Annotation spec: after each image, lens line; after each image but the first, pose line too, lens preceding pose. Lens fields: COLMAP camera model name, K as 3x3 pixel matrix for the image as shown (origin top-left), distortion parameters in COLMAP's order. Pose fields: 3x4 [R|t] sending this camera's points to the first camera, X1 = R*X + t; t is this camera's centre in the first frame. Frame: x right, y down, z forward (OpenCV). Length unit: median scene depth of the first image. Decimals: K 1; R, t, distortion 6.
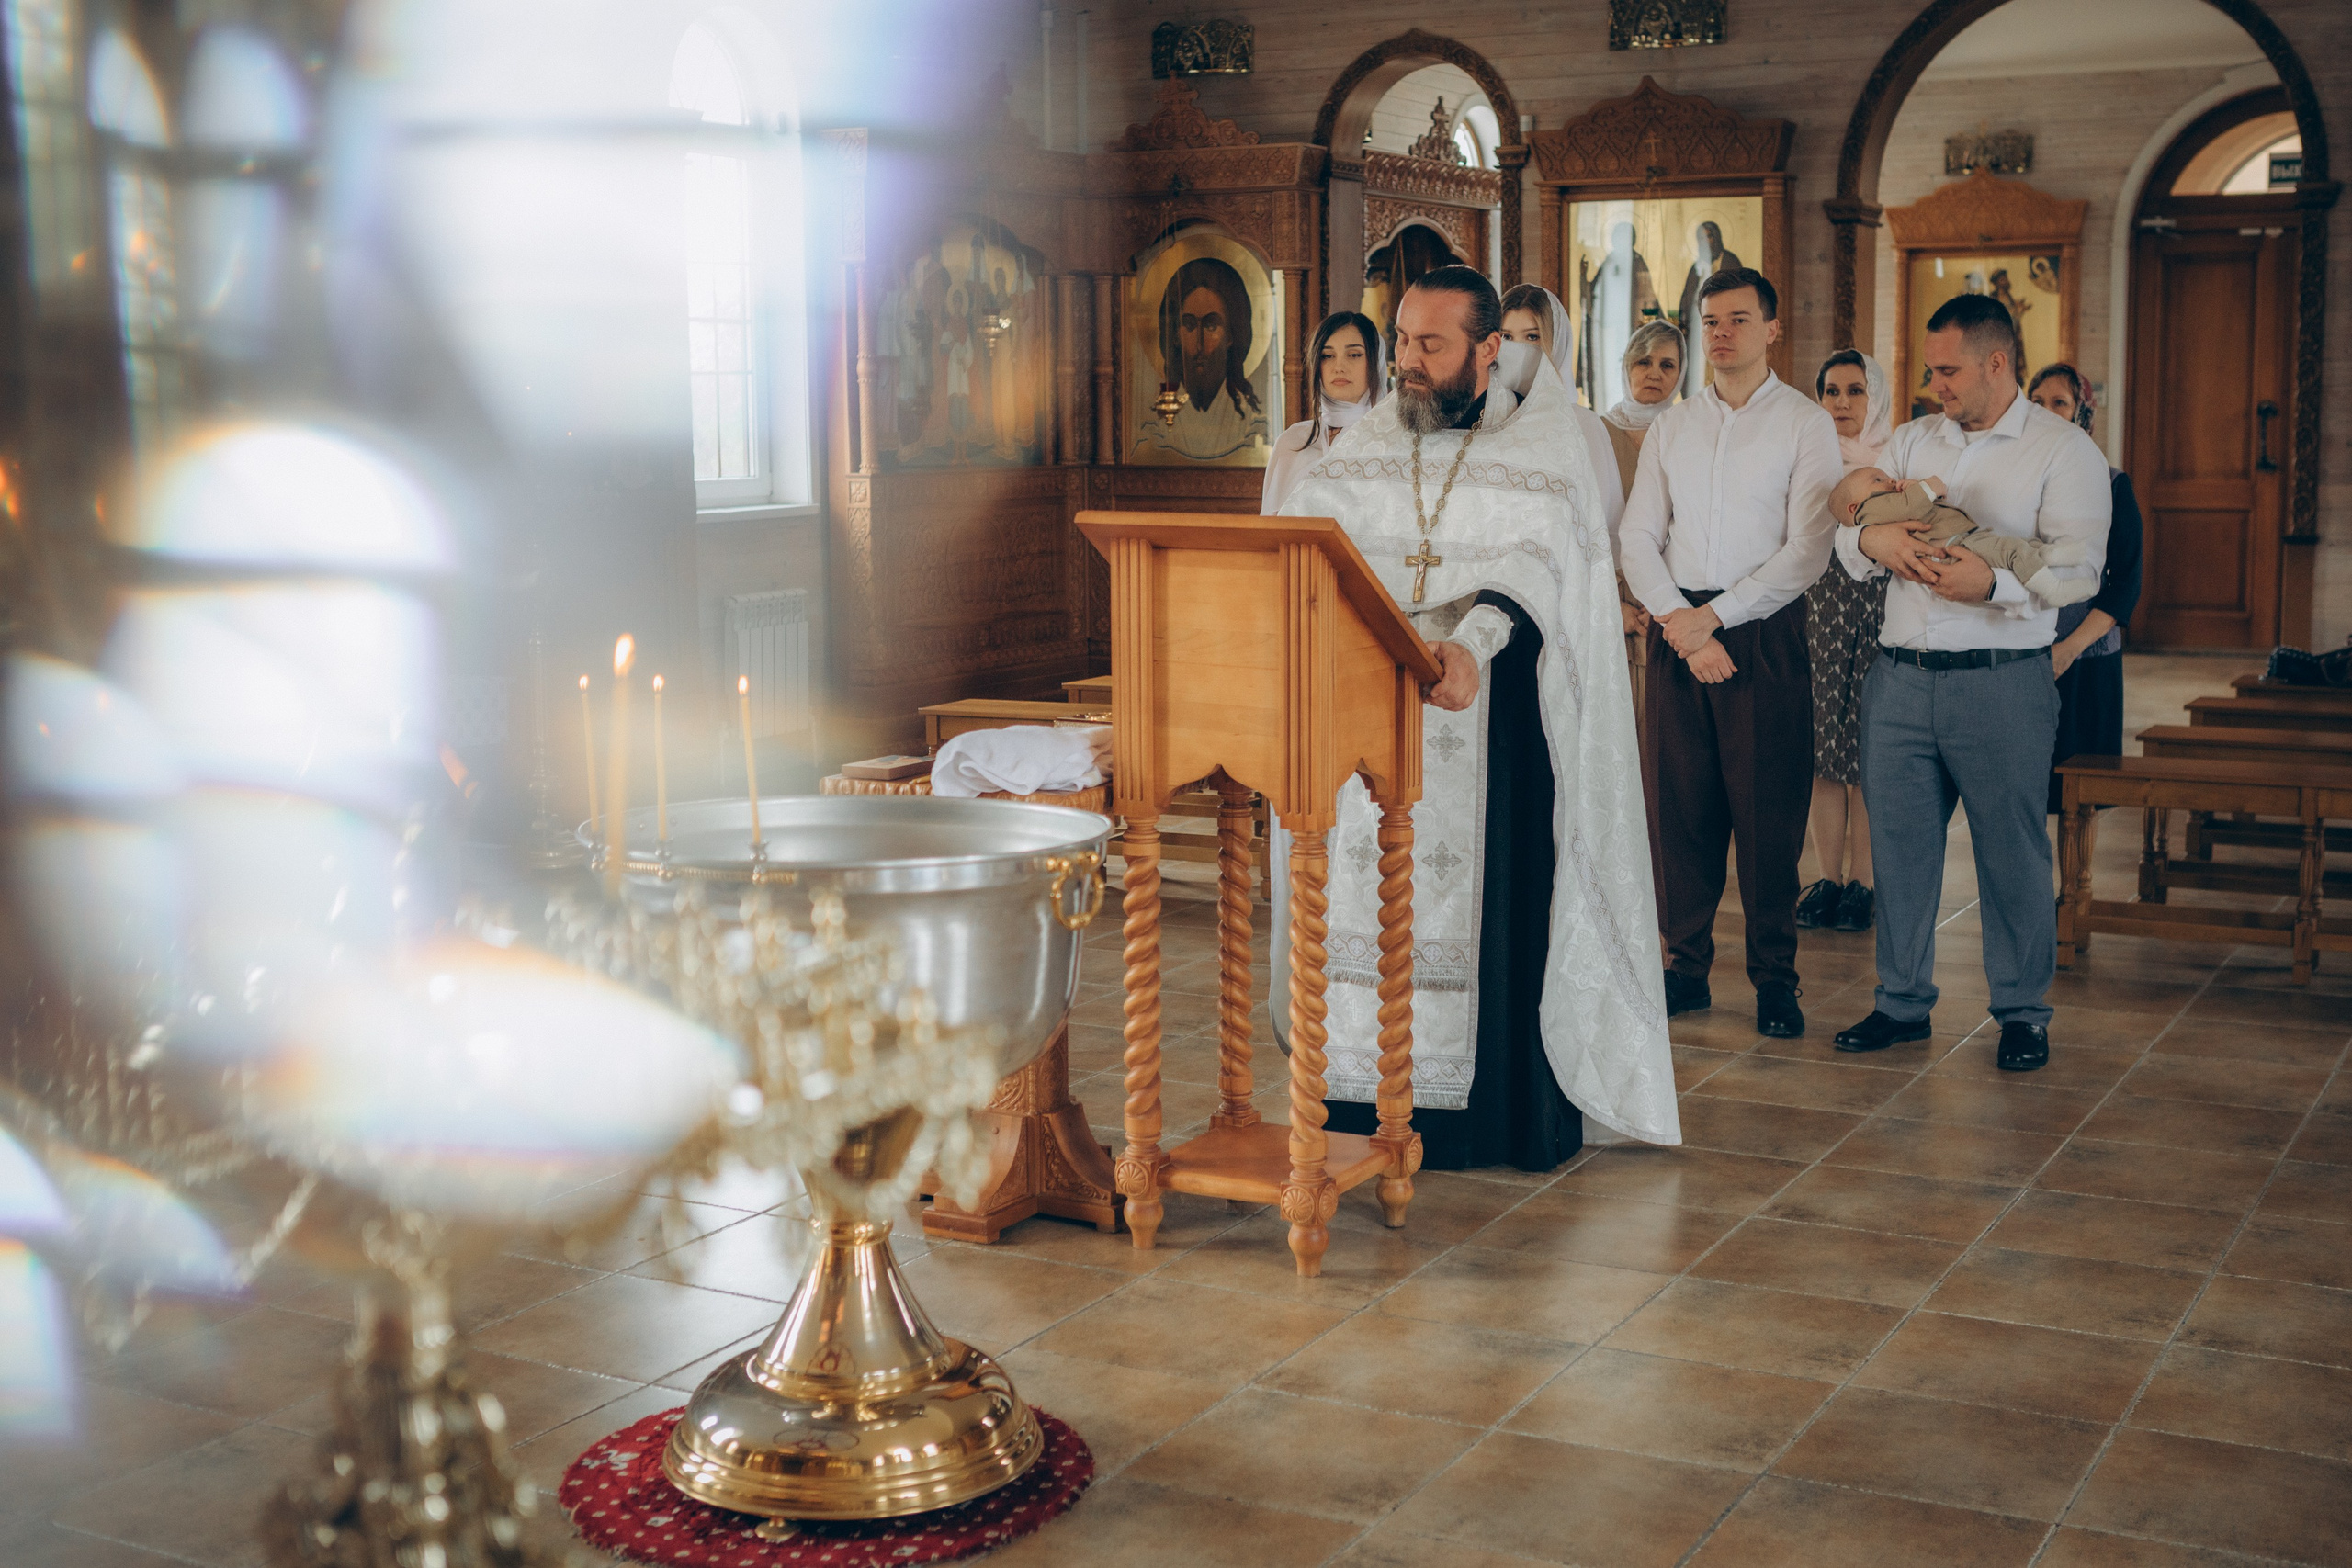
lens RADIAL K [[2773.3, 0, 1176.4], [0, 2773.3, 783.0], [0, 0, 1]] dist [-0.015052, 0.000000]
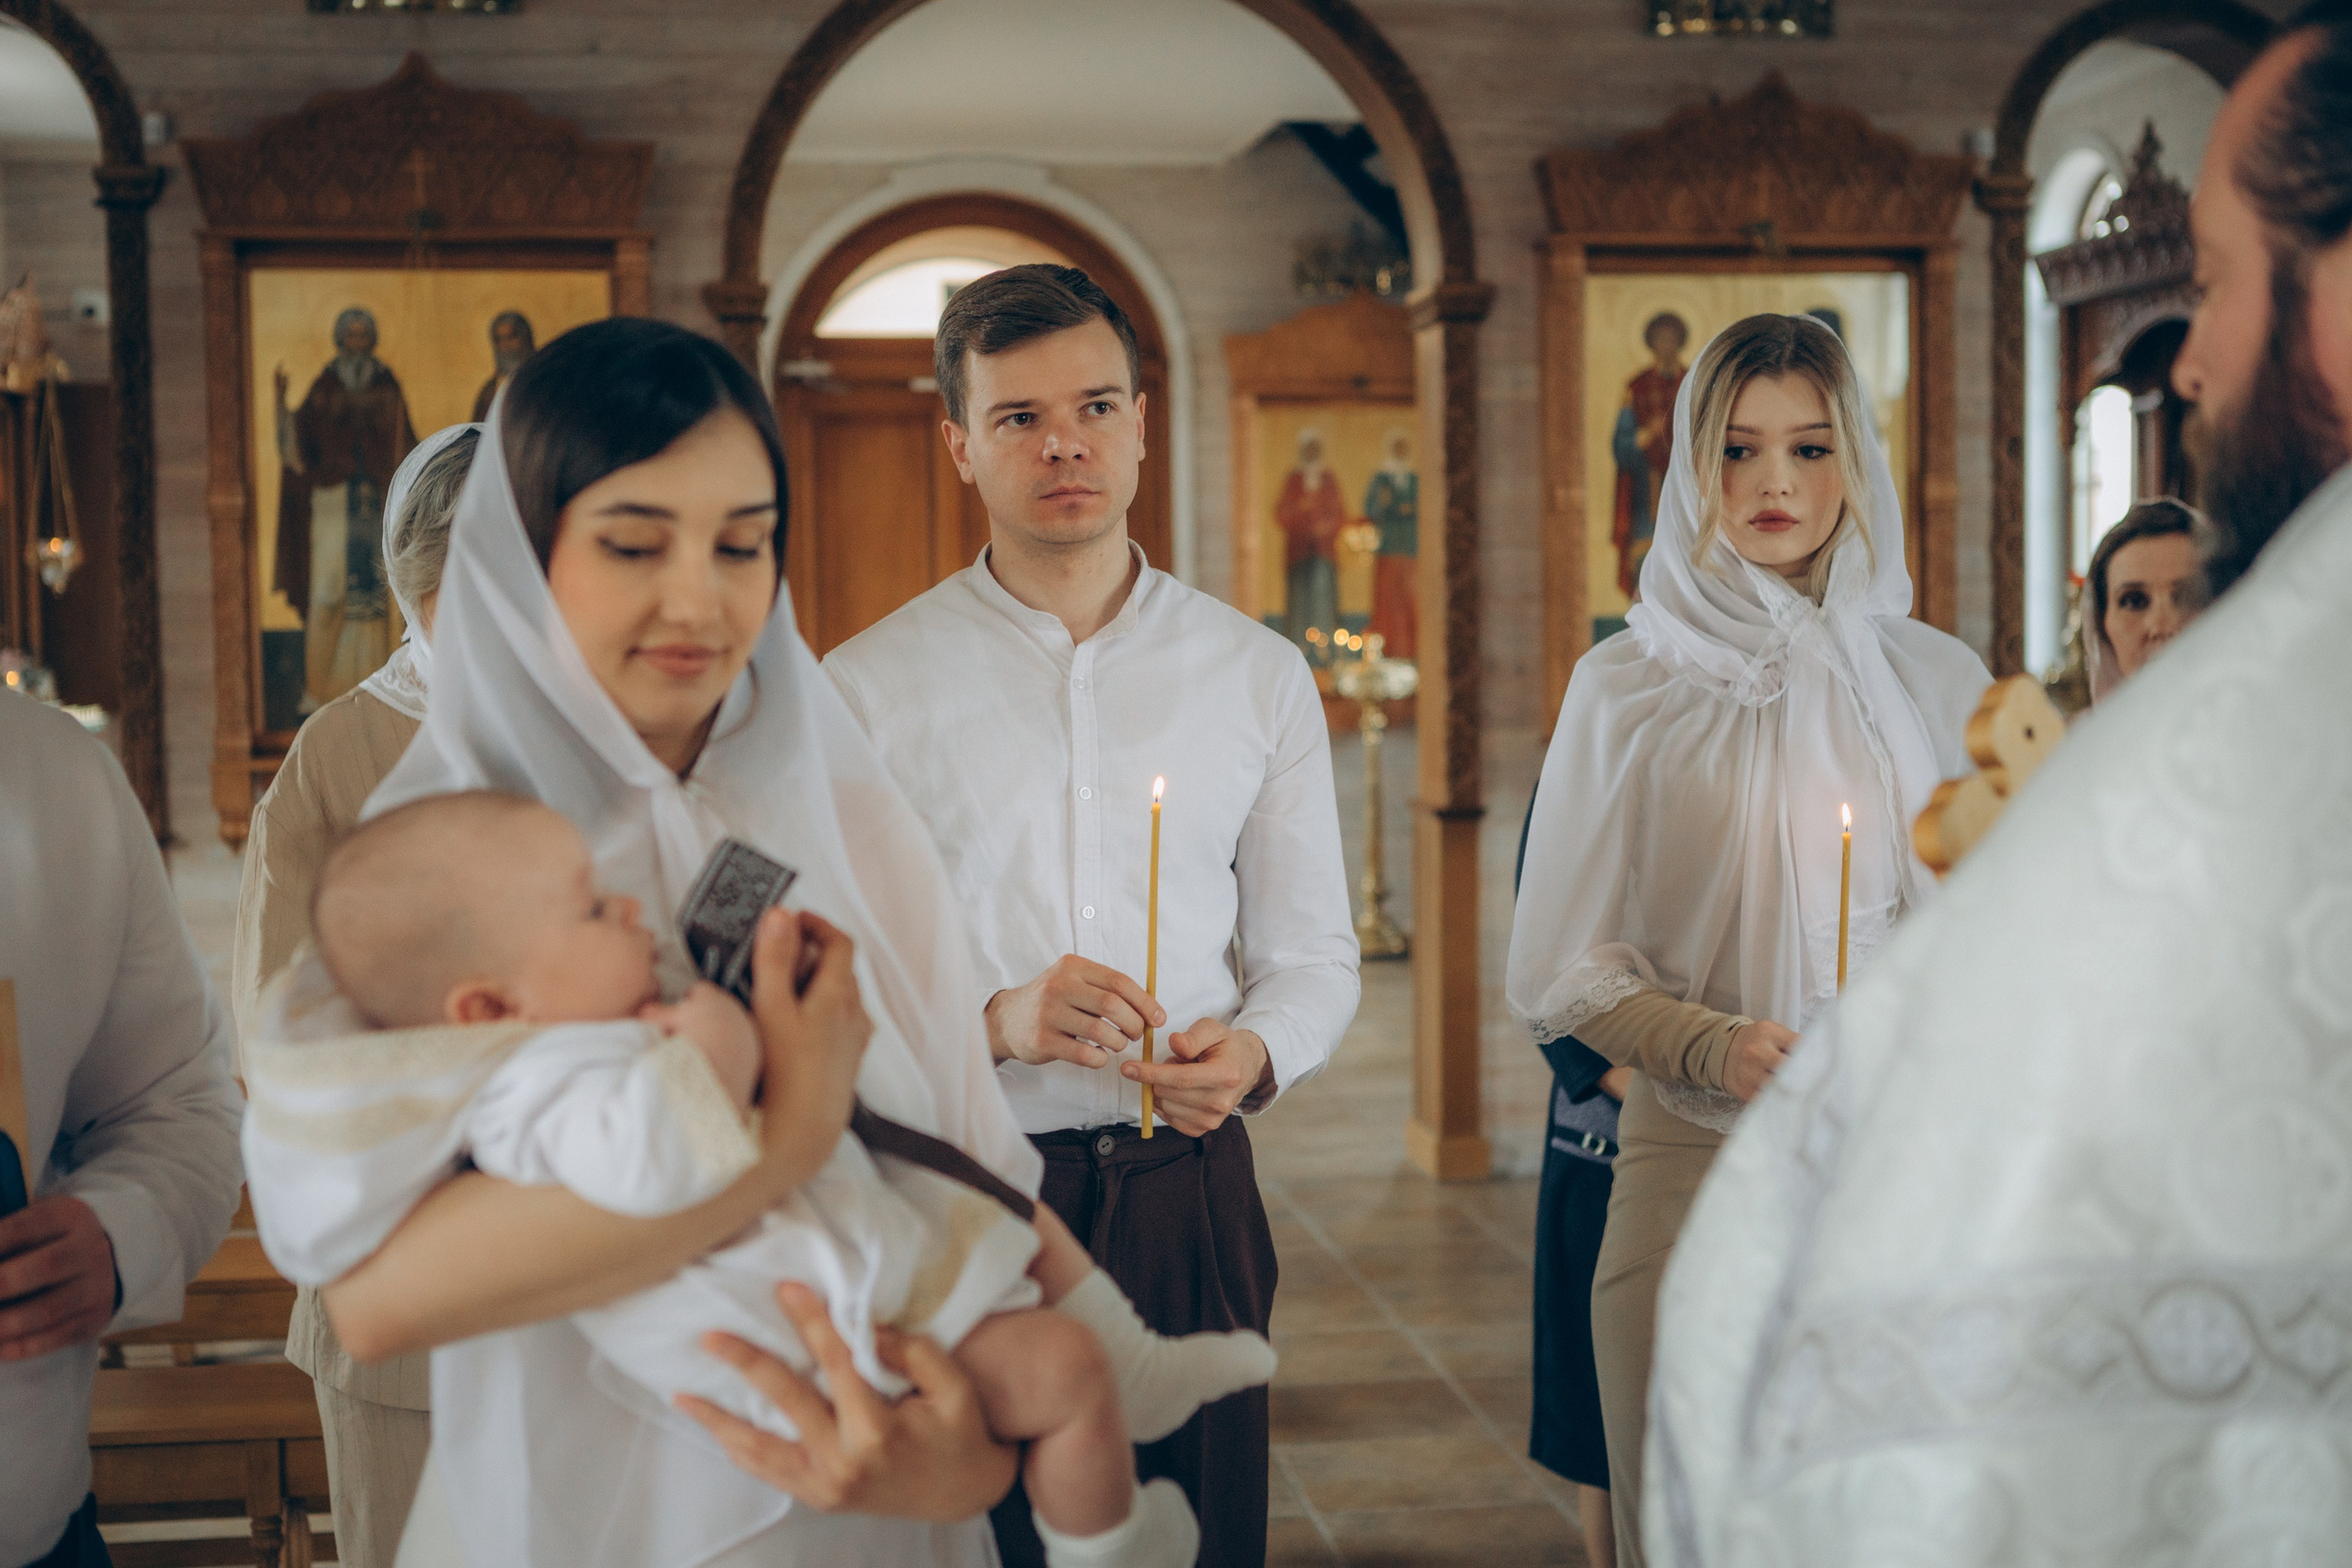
lens RADIAL K [[3176.6, 0, 1160.7], [0, 3176.6, 812.8], [0, 0, 1]] dist [-0.009986, 0.000000]
pose [[0.814426, -0.043366, 0.578645, -0.089460], [0.085759, 0.995248, -0.046115, -0.054295], [-0.573895, 0.087182, 0.814275, 0.383414]]
